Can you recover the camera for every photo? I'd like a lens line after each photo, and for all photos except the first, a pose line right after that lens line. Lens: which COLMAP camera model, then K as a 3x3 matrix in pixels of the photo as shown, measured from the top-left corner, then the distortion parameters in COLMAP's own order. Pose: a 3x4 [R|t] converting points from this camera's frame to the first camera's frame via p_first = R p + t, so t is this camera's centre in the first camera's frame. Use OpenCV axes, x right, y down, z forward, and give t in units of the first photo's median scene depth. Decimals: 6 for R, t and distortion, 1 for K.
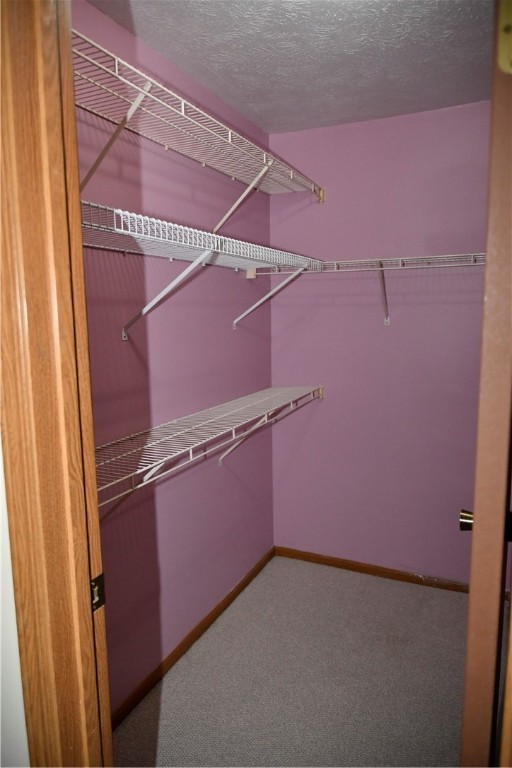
lens RADIAL K [[526.1, 0, 256.0], [0, 526.1, 384.0], [0, 0, 1]] dist [-0.000906, -0.004785]
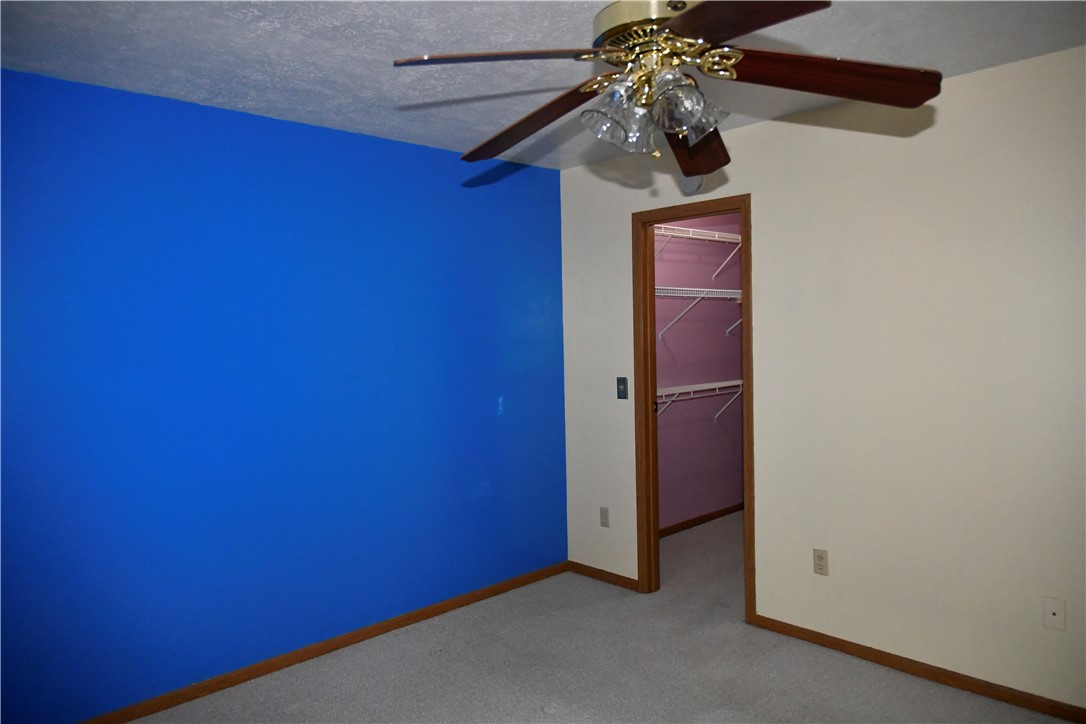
lens RADIAL K [[743.9, 0, 543.0], [0, 743.9, 362.0], [0, 0, 1]] dist [-0.000906, -0.004785]
pose [[0.931373, 0.009208, -0.363951, 0.267773], [-0.041790, 0.995776, -0.081751, 0.186438], [0.361661, 0.091350, 0.927823, -1.308230]]
